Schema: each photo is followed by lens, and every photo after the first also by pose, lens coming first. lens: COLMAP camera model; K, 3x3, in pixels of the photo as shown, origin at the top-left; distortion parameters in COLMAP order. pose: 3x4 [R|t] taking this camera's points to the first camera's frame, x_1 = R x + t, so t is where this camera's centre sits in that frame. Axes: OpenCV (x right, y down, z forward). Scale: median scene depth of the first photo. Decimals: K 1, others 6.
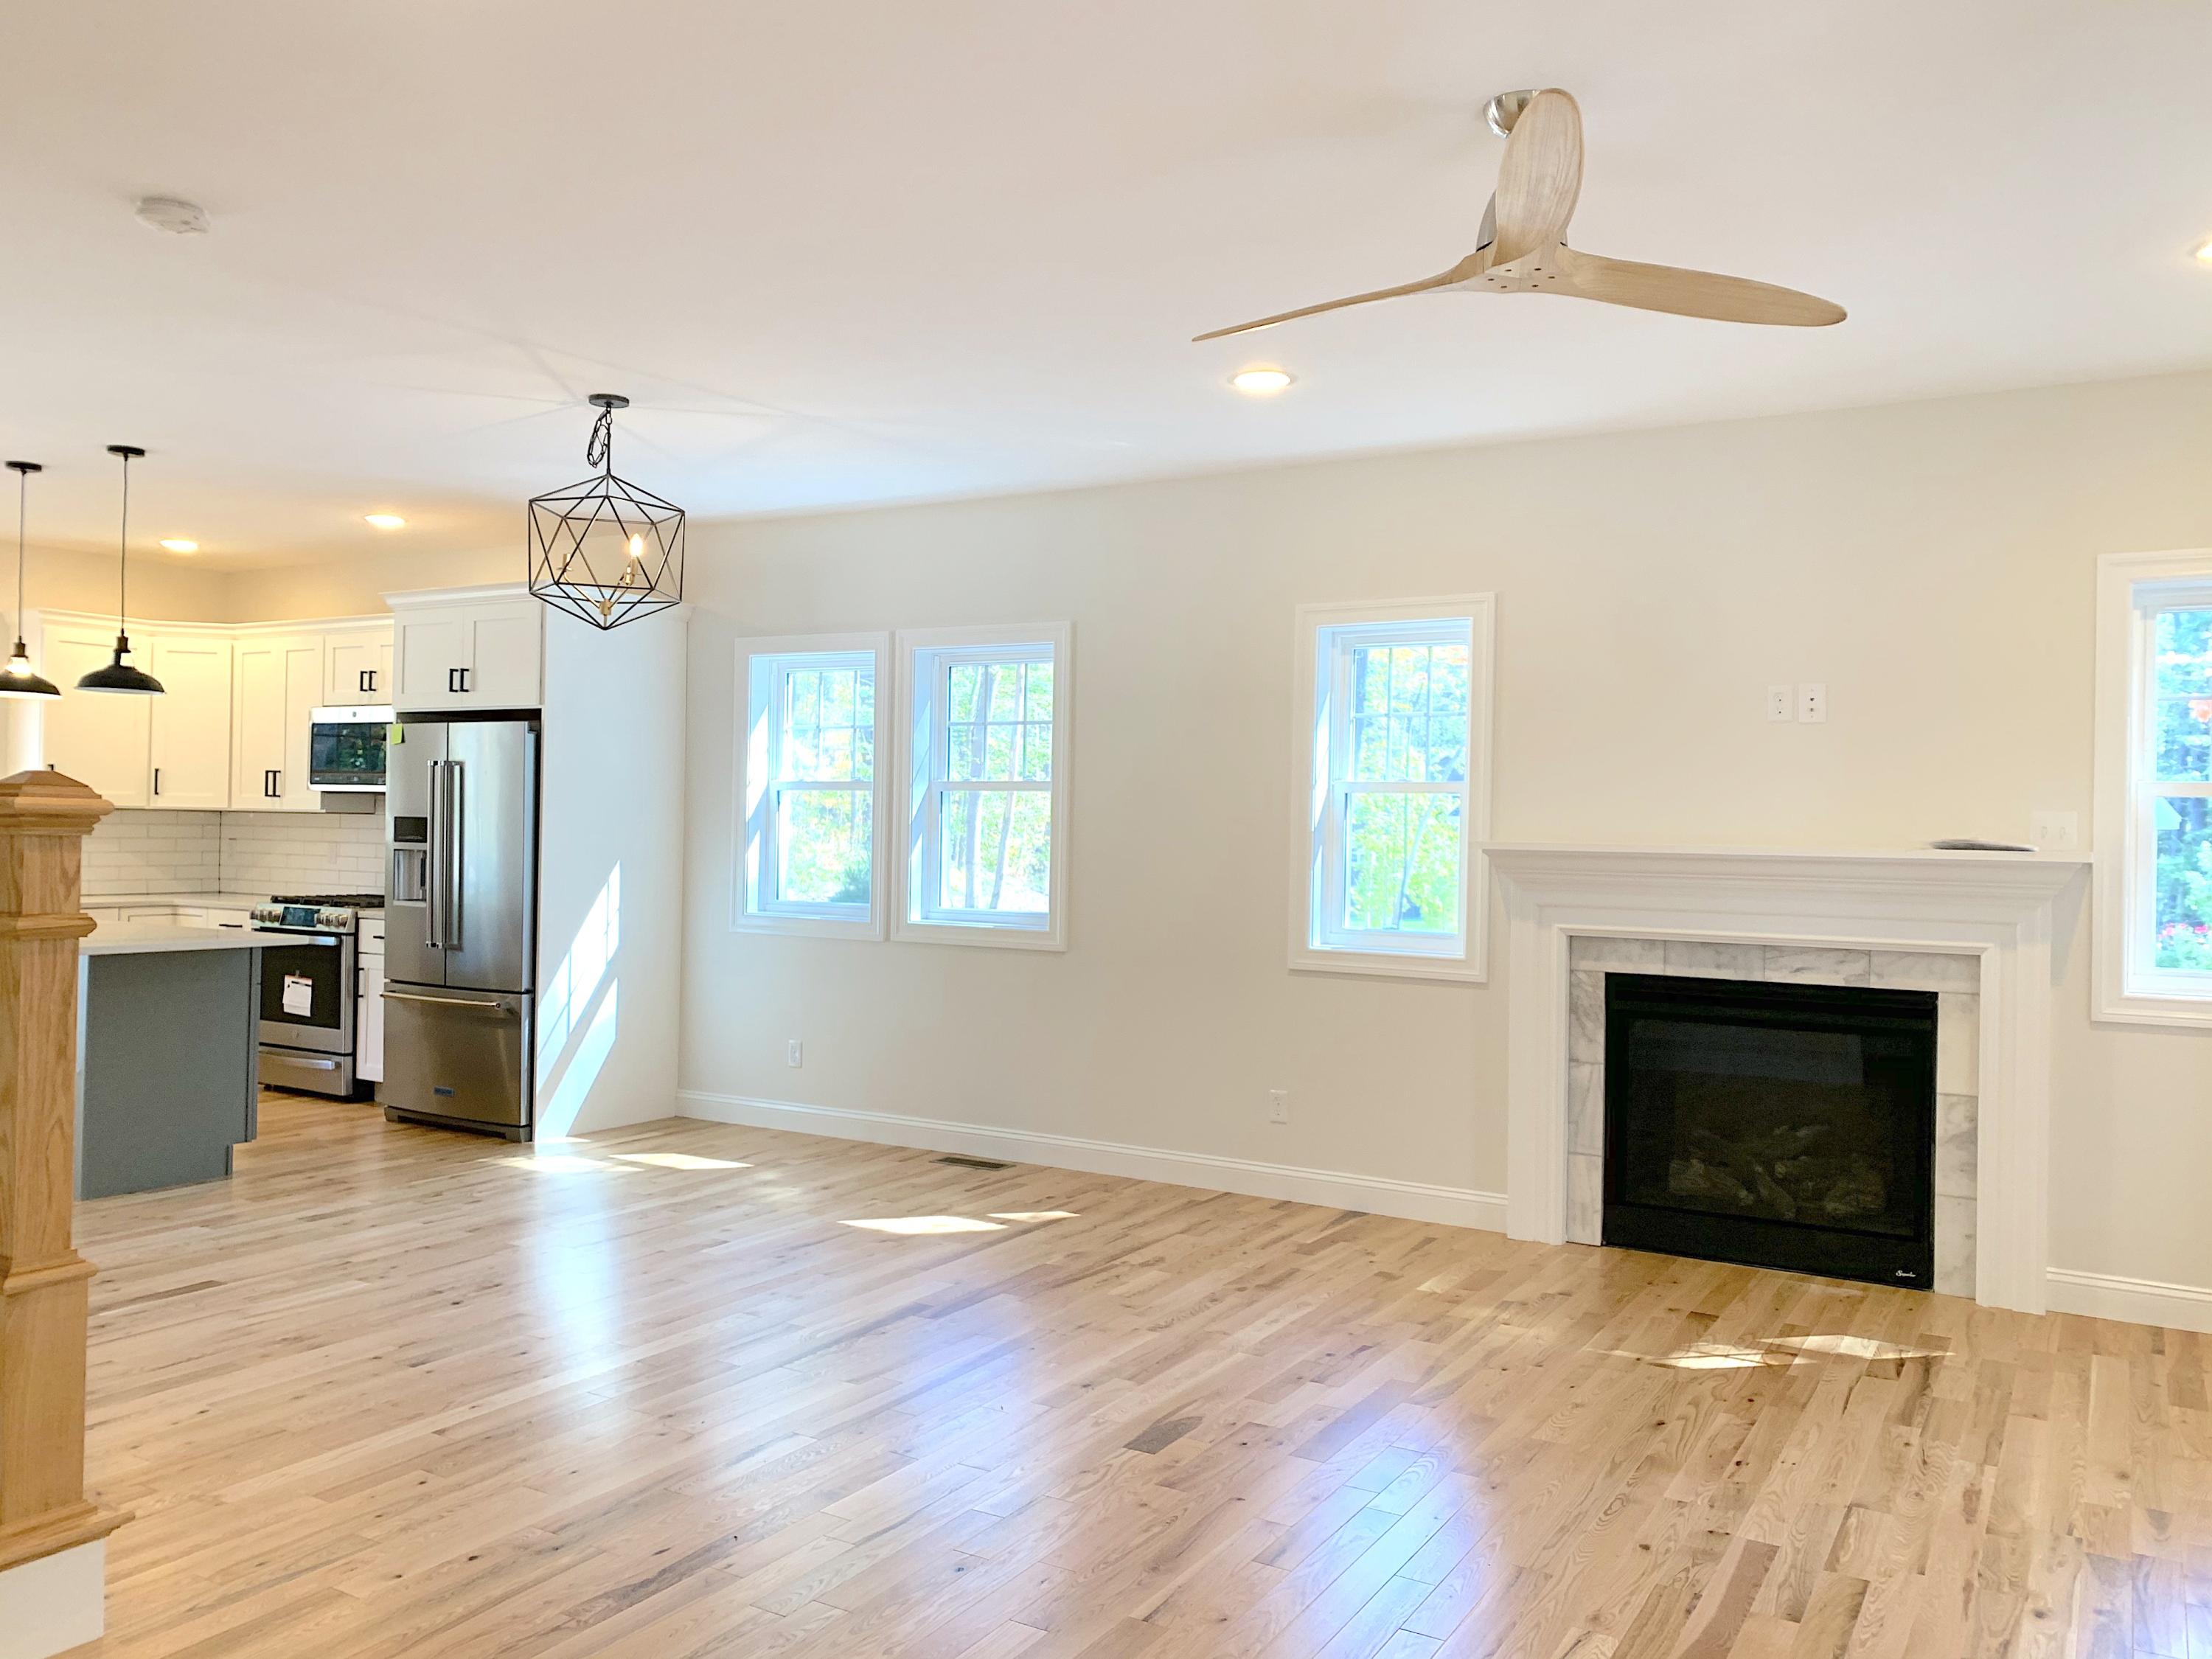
lens RADIAL K [[1682.6, 0, 1104.6], [0, 1682.6, 837.2], [0, 0, 1]] dist [0.041126, -0.038289]
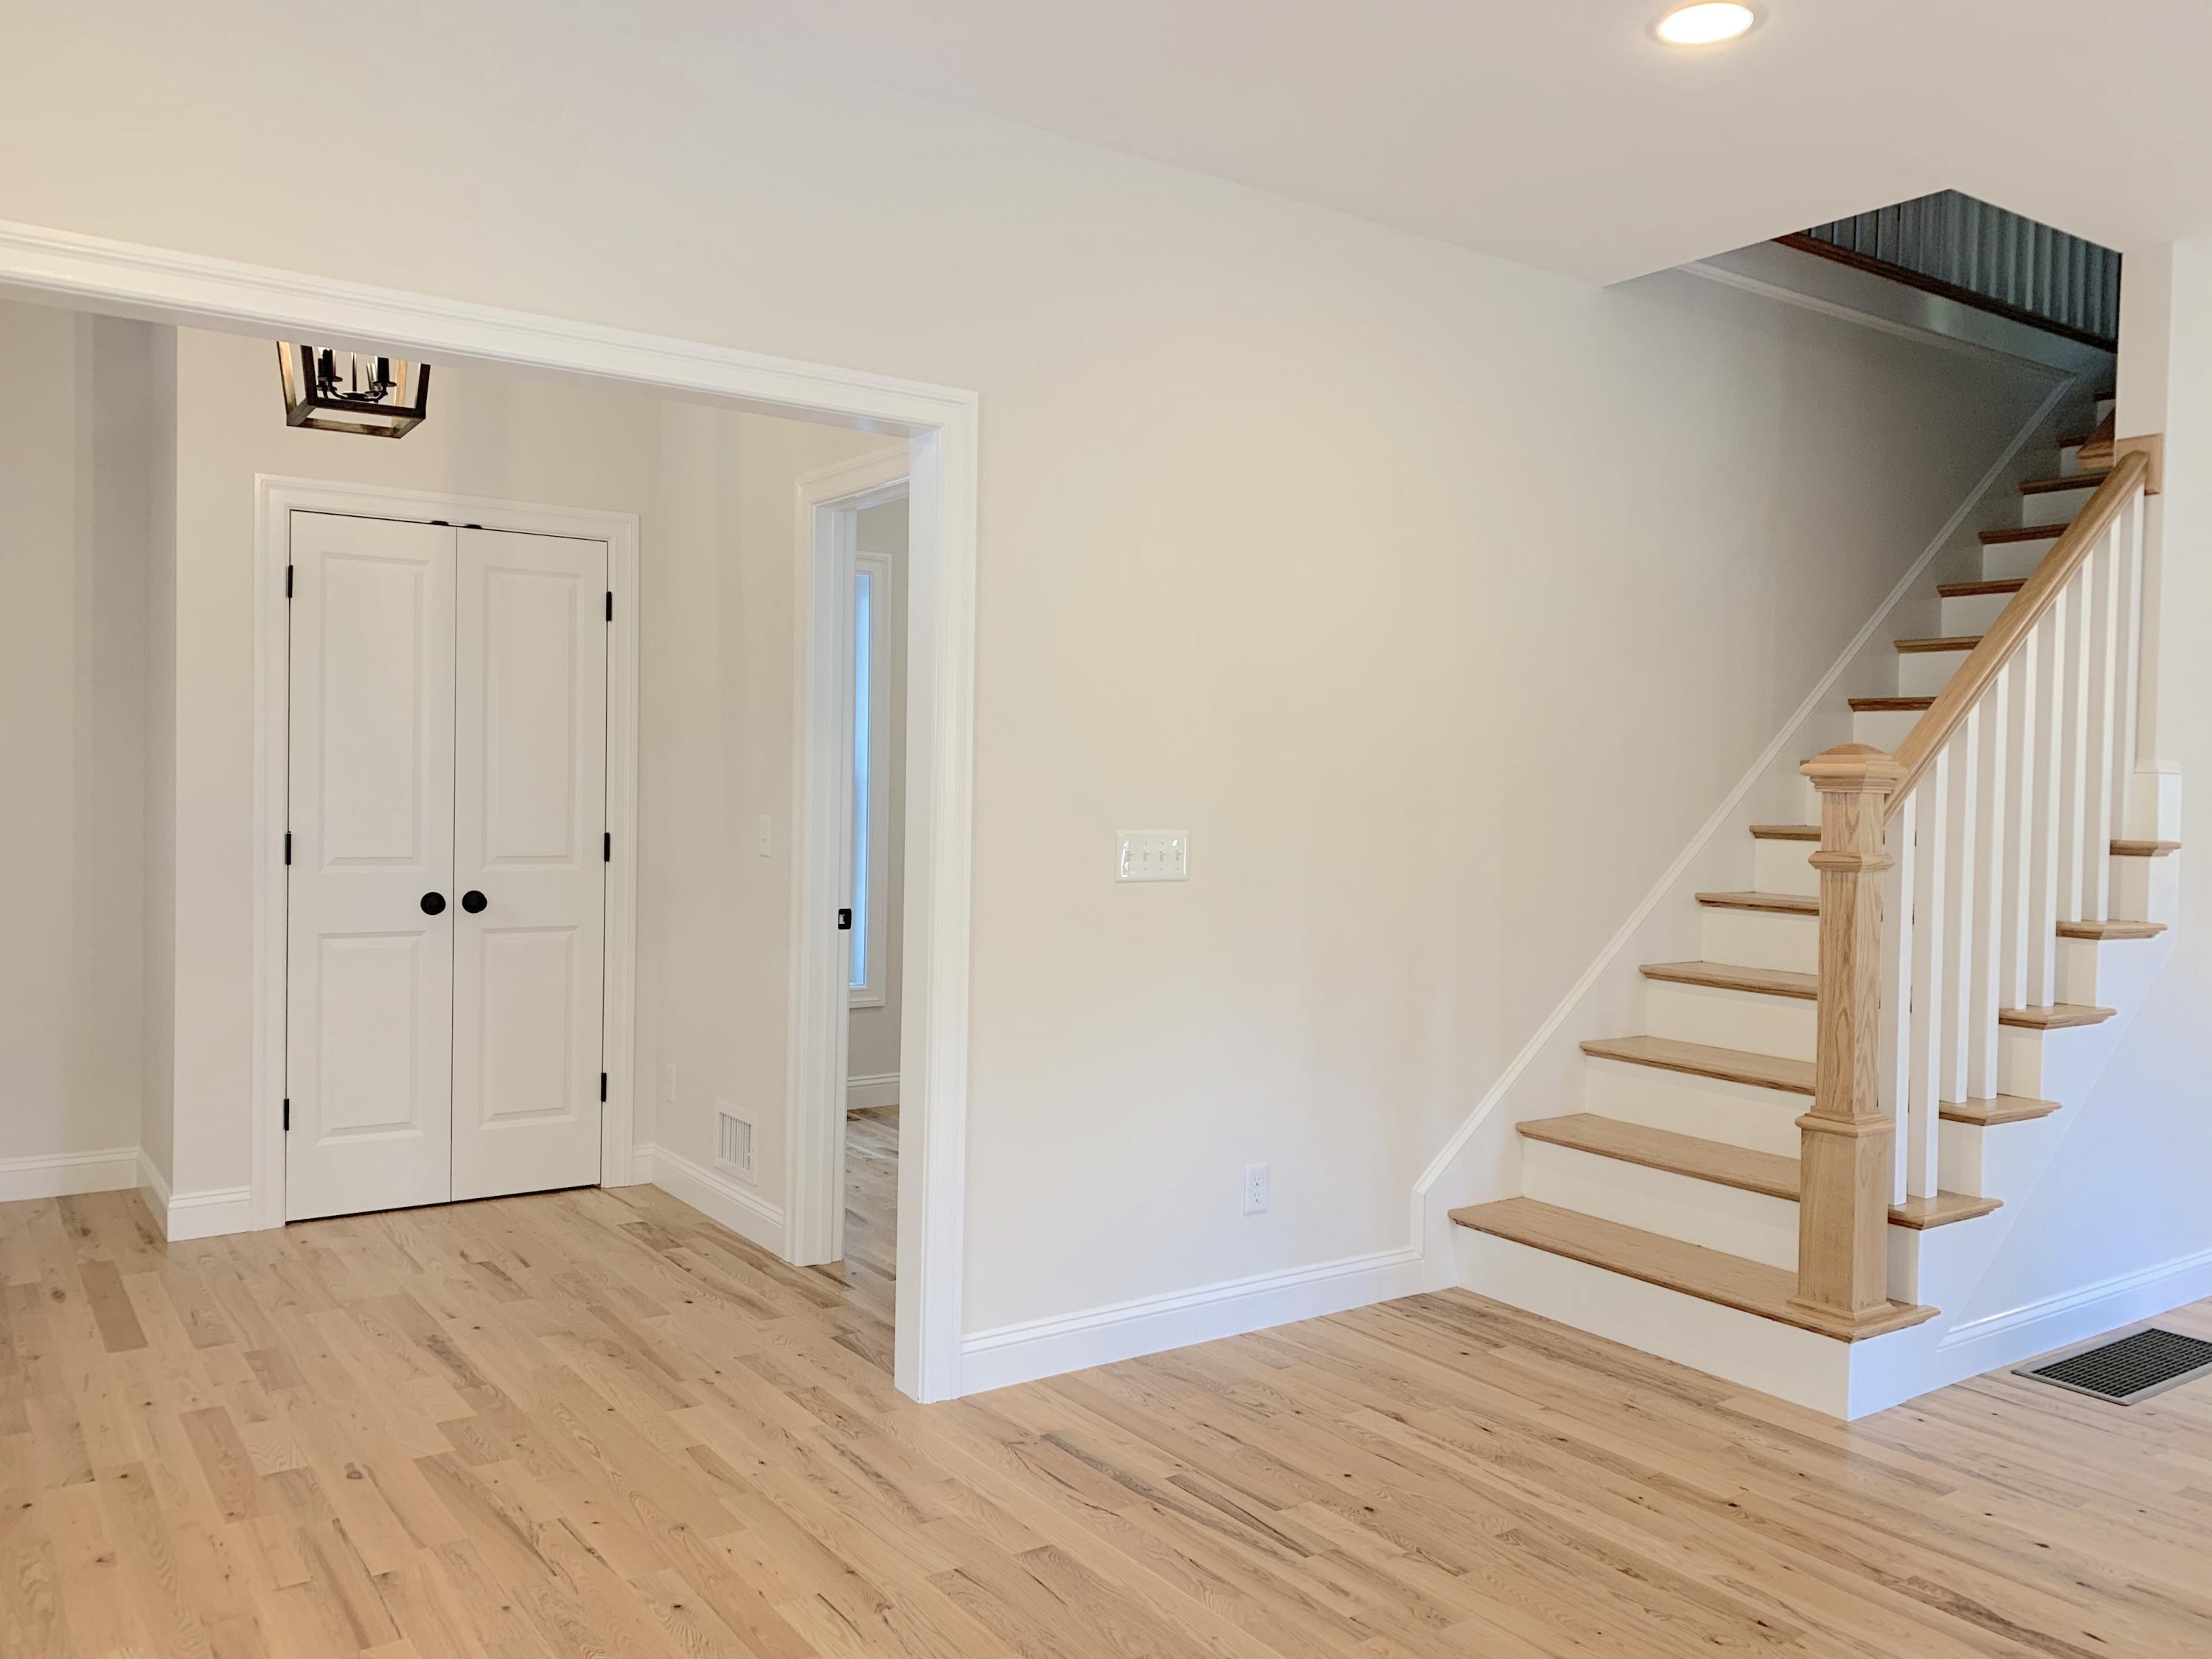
lens RADIAL K [[1682.6, 0, 1102.0], [0, 1682.6, 822.4], [0, 0, 1]] dist [0.041126, -0.038289]
pose [[-0.399863, -0.003854, -0.916567, 0.750378], [-0.028628, 0.999556, 0.008286, 0.025371], [0.916128, 0.029552, -0.399795, 0.922356]]
